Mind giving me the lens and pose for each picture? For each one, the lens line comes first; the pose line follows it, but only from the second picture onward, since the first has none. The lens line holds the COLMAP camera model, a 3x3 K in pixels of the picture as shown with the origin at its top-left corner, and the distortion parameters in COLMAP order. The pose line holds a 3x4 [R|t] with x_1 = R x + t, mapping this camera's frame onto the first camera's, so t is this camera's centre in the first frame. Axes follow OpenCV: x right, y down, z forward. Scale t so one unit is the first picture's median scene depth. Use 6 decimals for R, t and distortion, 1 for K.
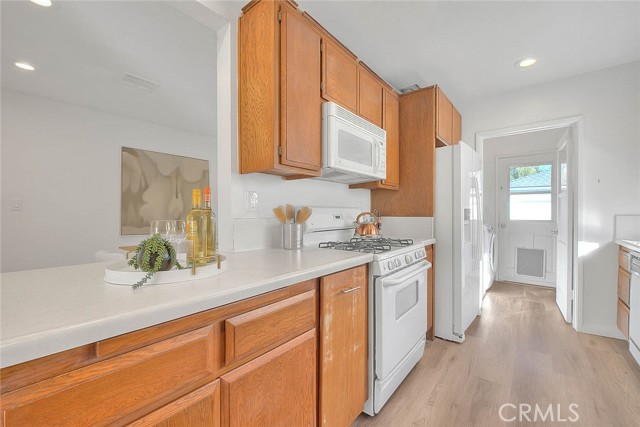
lens RADIAL K [[265.9, 0, 326.3], [0, 265.9, 214.4], [0, 0, 1]] dist [-0.001929, -0.001383]
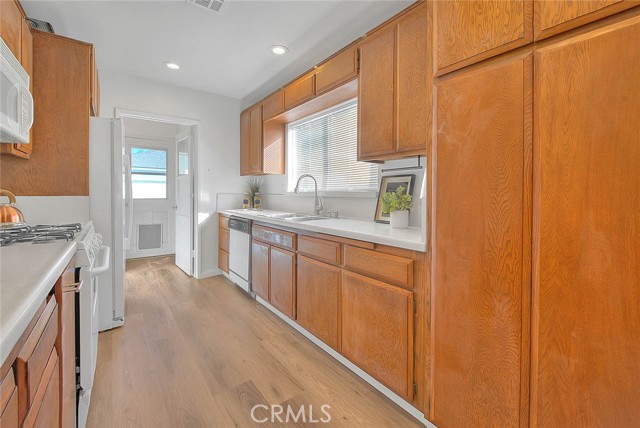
lens RADIAL K [[265.9, 0, 329.2], [0, 265.9, 196.7], [0, 0, 1]] dist [-0.001929, -0.001383]
pose [[0.213801, -0.012078, 0.976803, -0.259815], [0.001175, 0.999926, 0.012107, 0.002458], [-0.976877, -0.001440, 0.213799, 0.053235]]
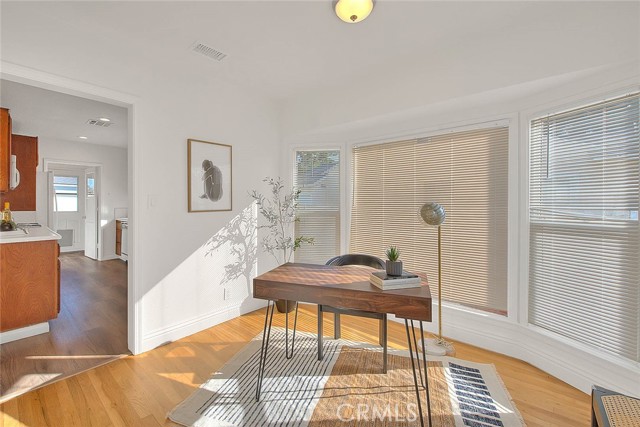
lens RADIAL K [[265.9, 0, 309.8], [0, 265.9, 202.3], [0, 0, 1]] dist [-0.001929, -0.001383]
pose [[0.023606, 0.006607, 0.999700, -1.341887], [0.008744, 0.999939, -0.006815, -0.019294], [-0.999683, 0.008902, 0.023546, -0.872361]]
